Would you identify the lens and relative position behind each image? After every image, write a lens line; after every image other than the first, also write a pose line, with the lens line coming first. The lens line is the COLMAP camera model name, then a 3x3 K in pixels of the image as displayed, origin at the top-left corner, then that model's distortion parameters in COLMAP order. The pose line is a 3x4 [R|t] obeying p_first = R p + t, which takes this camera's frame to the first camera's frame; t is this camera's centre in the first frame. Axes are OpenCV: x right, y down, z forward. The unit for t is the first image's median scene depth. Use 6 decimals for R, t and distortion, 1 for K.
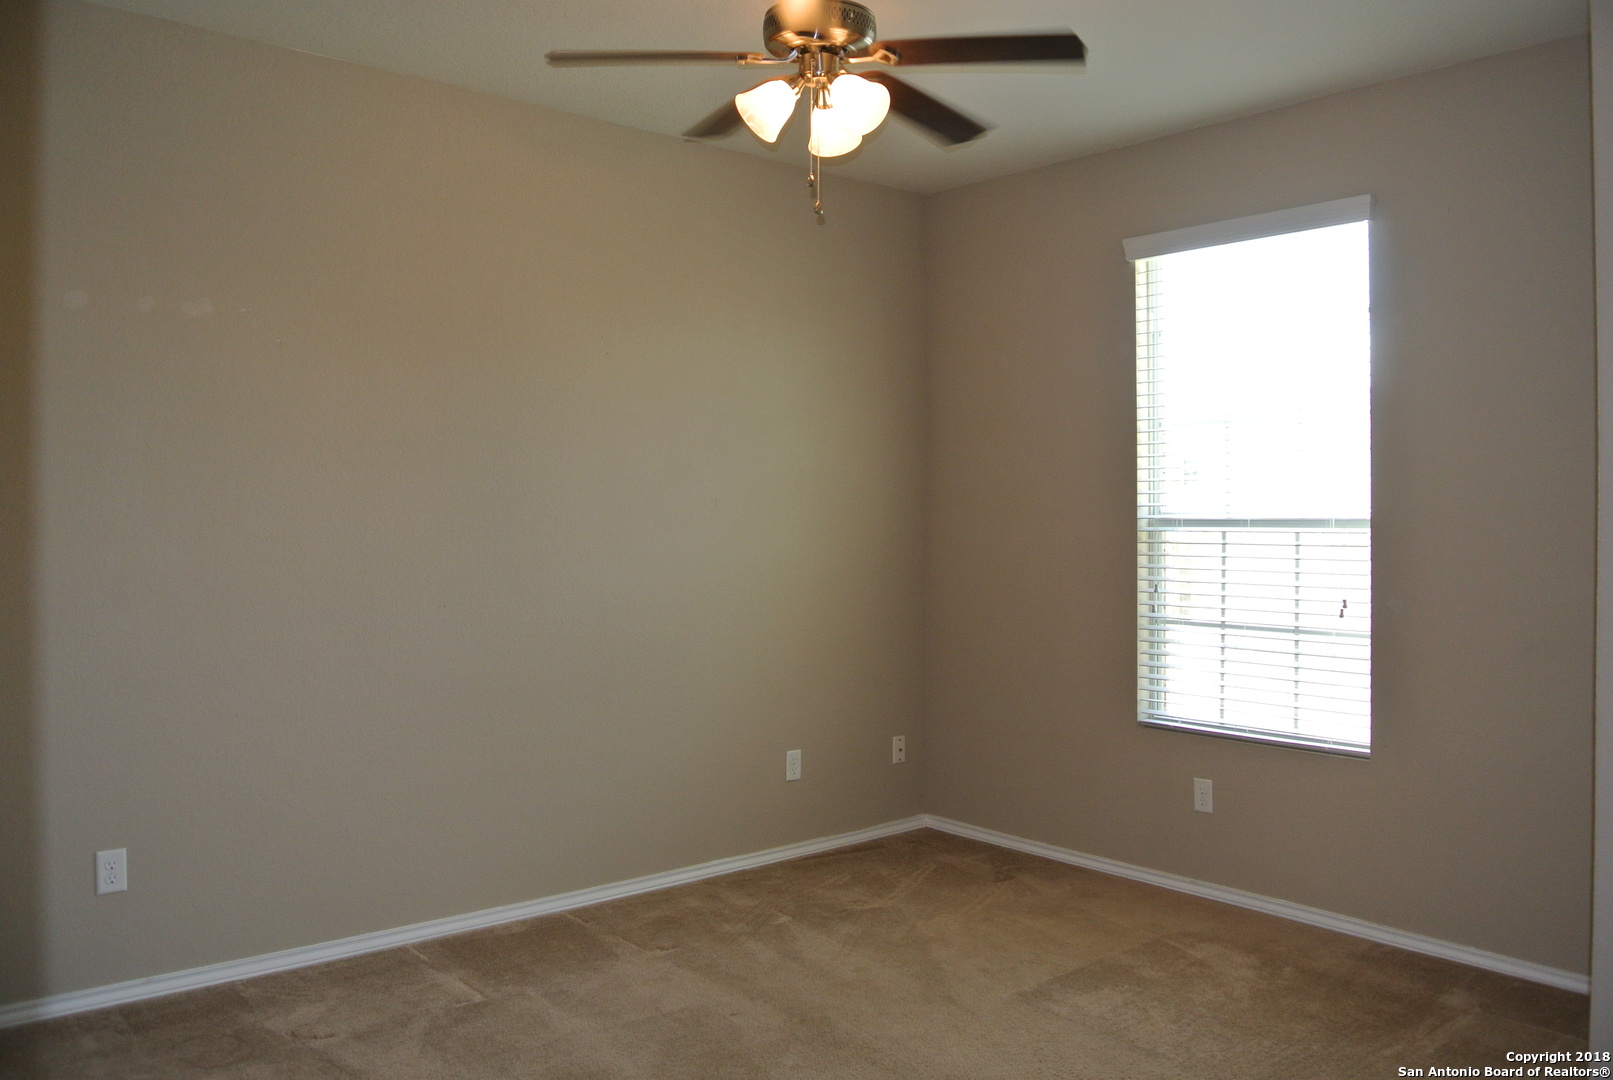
lens RADIAL K [[1206.1, 0, 806.5], [0, 1206.1, 540.0], [0, 0, 1]] dist [-0.093208, 0.040696]
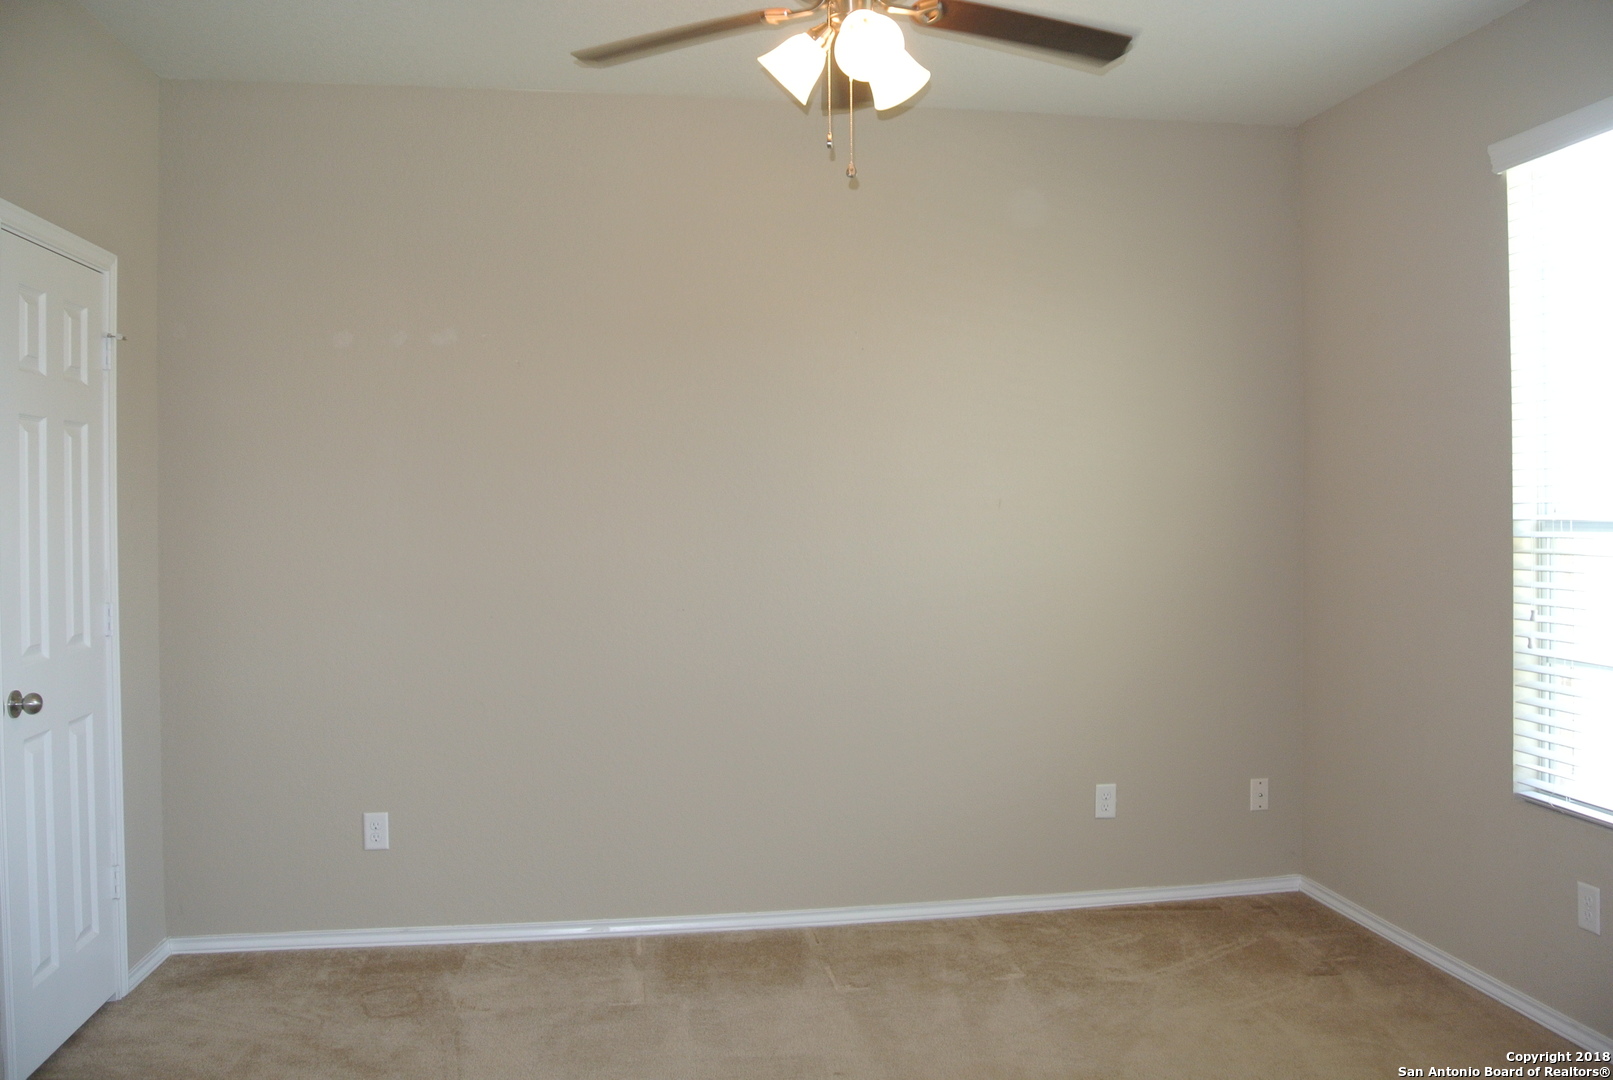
lens RADIAL K [[1206.1, 0, 806.5], [0, 1206.1, 540.0], [0, 0, 1]] dist [-0.093208, 0.040696]
pose [[0.858038, 0.005394, -0.513558, 0.280469], [-0.001415, 0.999966, 0.008140, -0.011422], [0.513584, -0.006258, 0.858016, 0.158099]]
